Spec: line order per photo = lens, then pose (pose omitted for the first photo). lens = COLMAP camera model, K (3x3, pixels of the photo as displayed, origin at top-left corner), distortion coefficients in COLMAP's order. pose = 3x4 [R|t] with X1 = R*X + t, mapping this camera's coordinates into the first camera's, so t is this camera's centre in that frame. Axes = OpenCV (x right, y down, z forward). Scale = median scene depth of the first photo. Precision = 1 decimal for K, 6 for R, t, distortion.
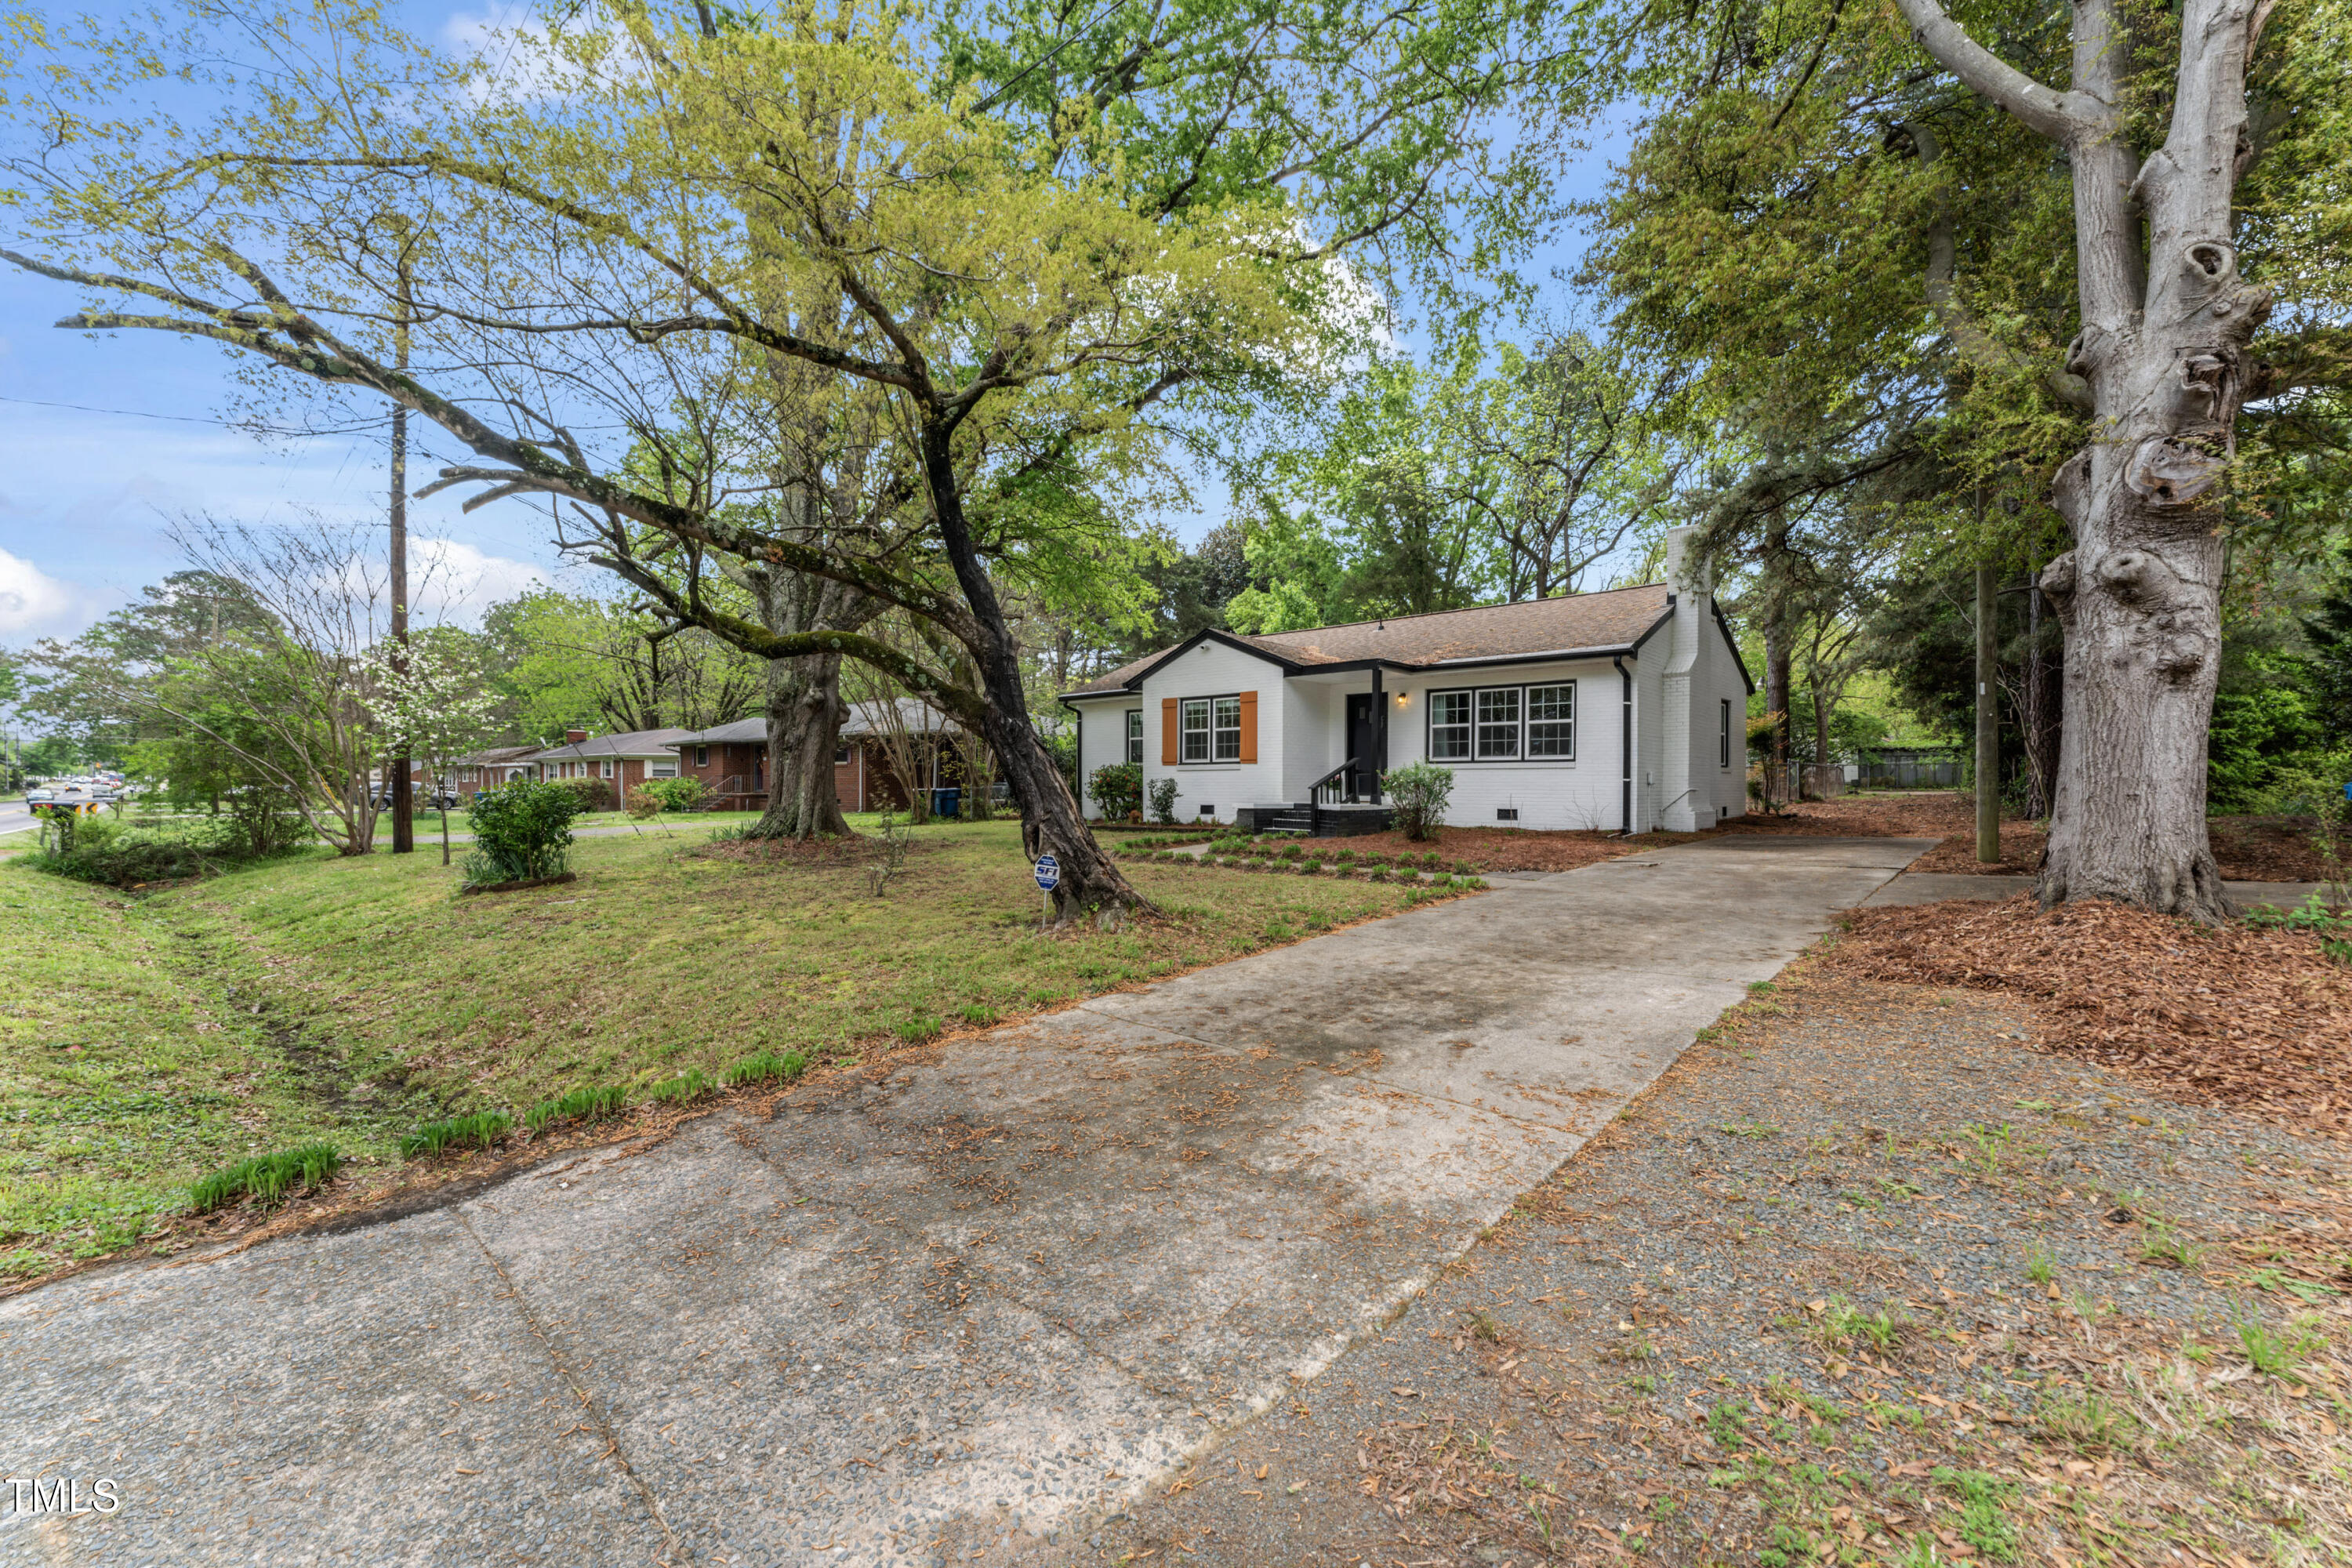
lens RADIAL K [[963.2, 0, 1224.9], [0, 963.2, 778.7], [0, 0, 1]] dist [-0.009169, 0.002260]
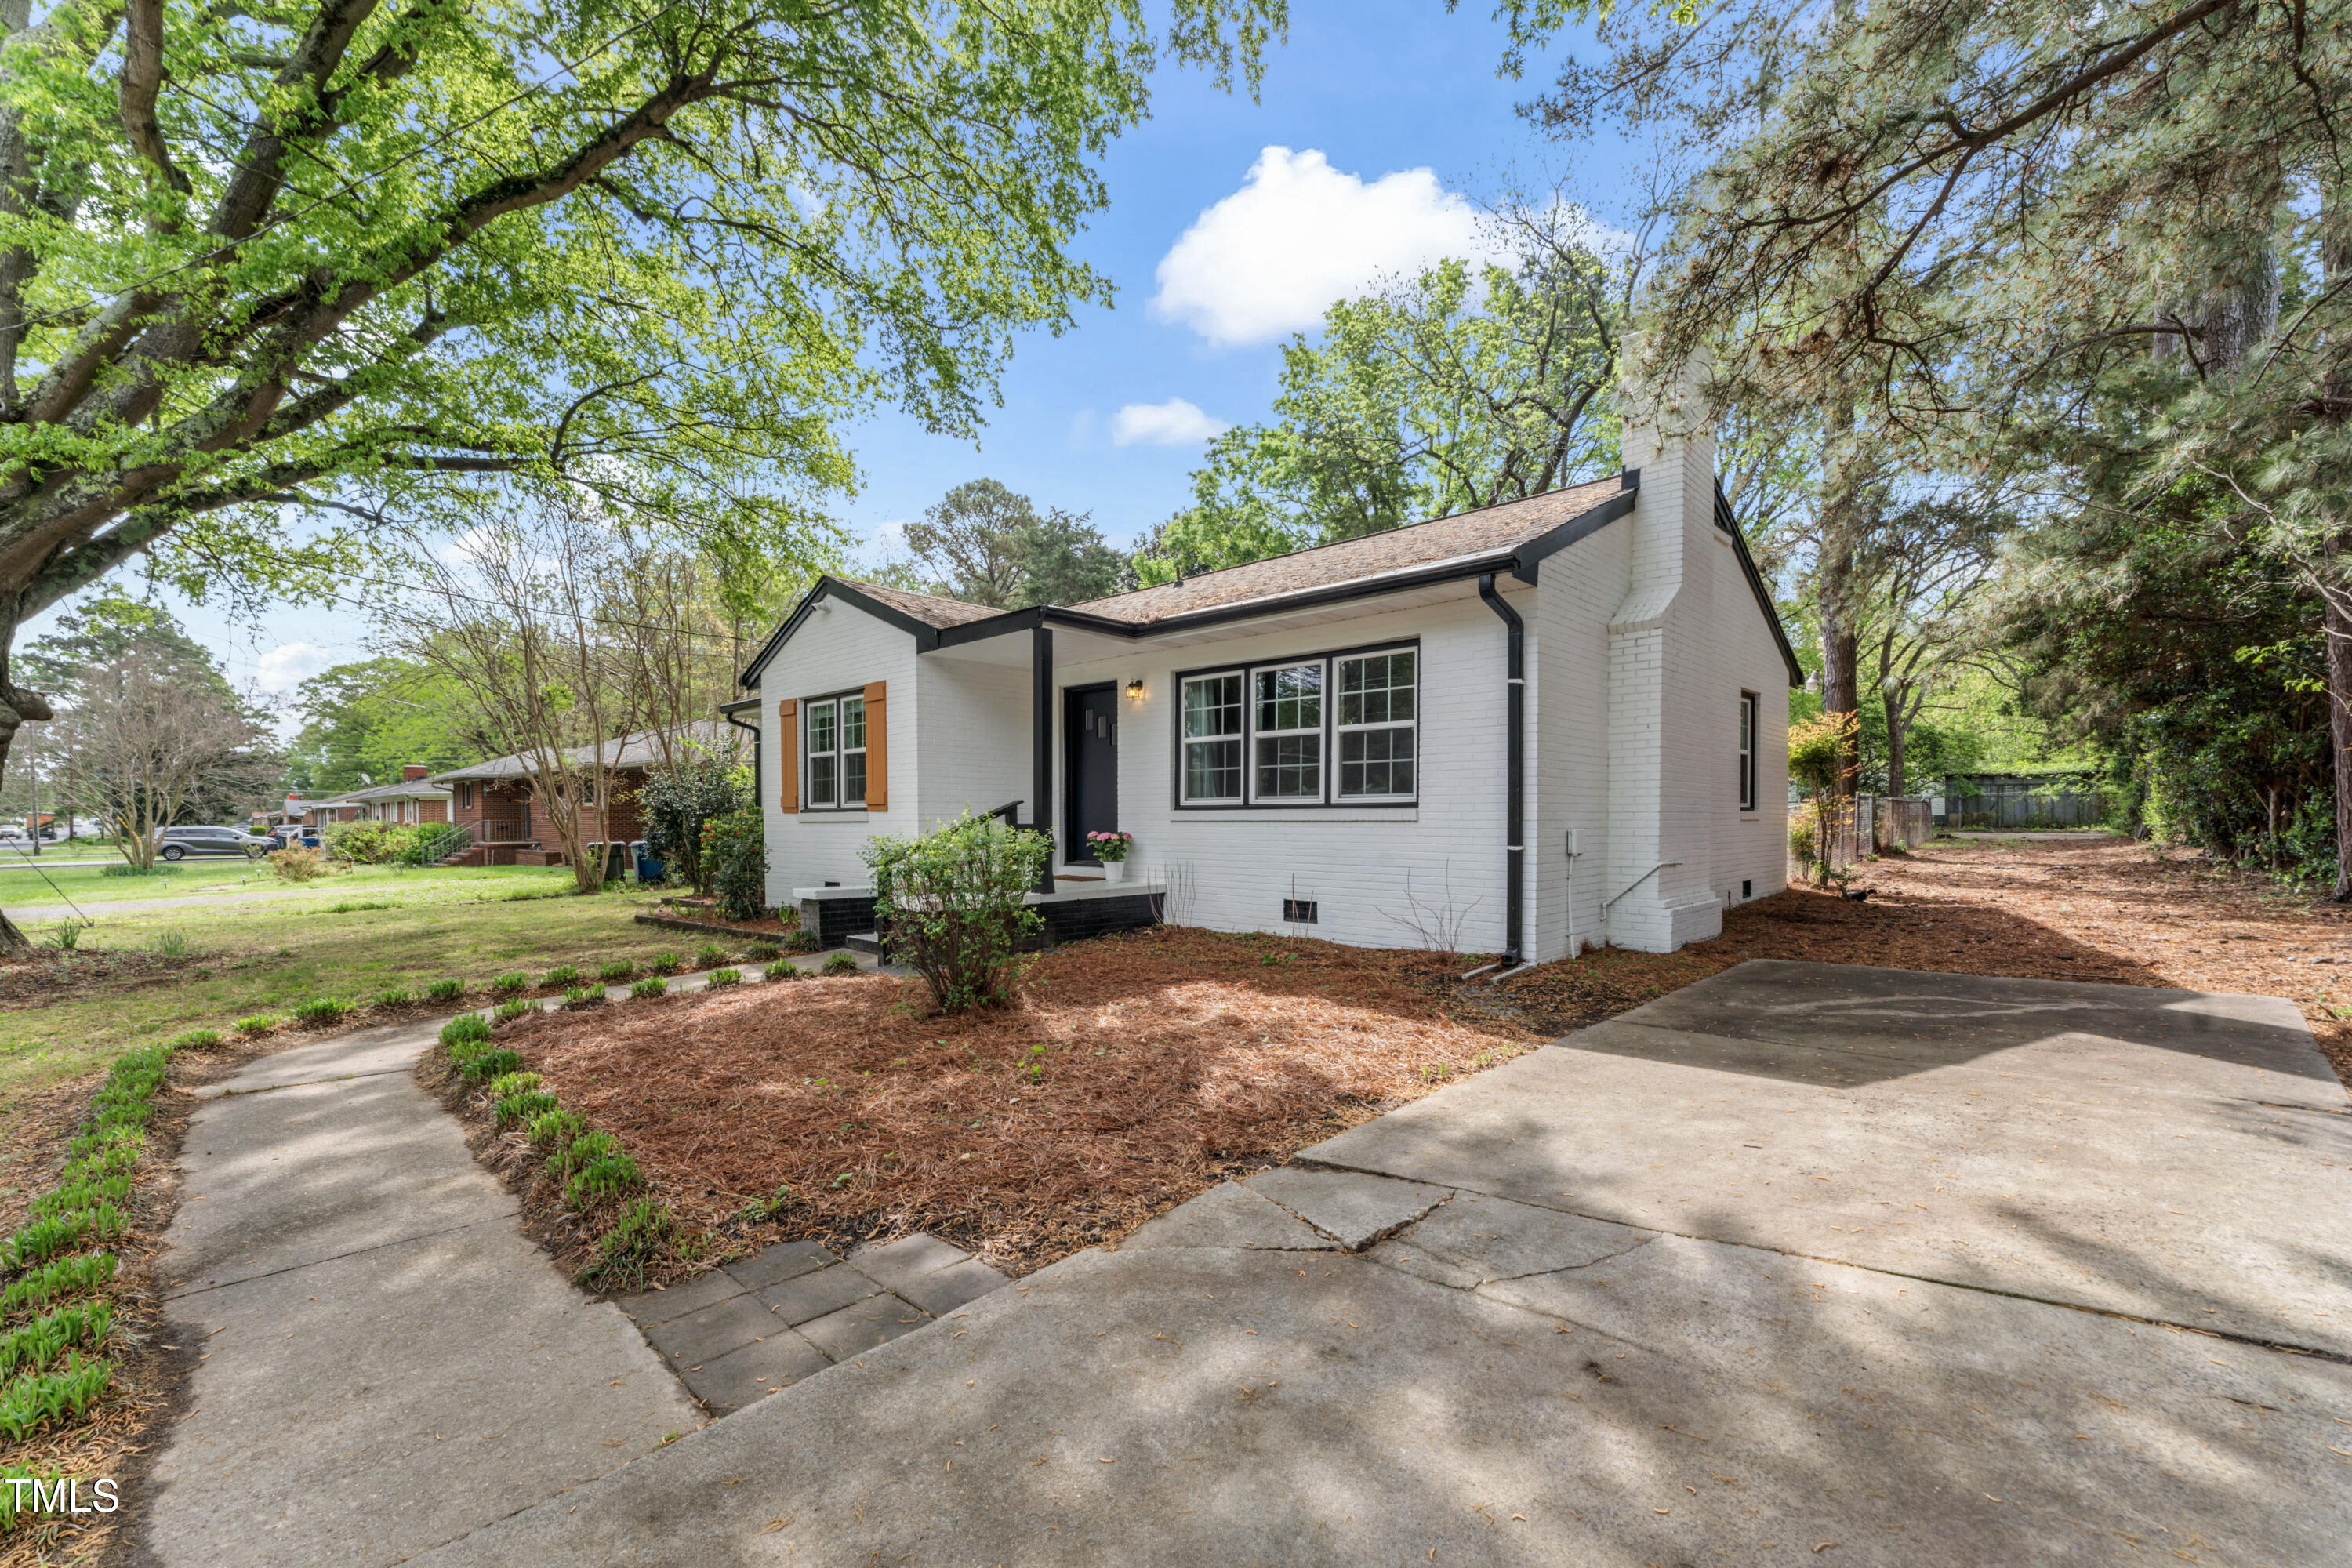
lens RADIAL K [[963.2, 0, 1226.2], [0, 963.2, 823.9], [0, 0, 1]] dist [-0.009169, 0.002260]
pose [[0.999109, -0.005460, -0.041853, 0.261668], [0.006073, 0.999876, 0.014544, -0.015633], [0.041768, -0.014785, 0.999018, 0.466627]]
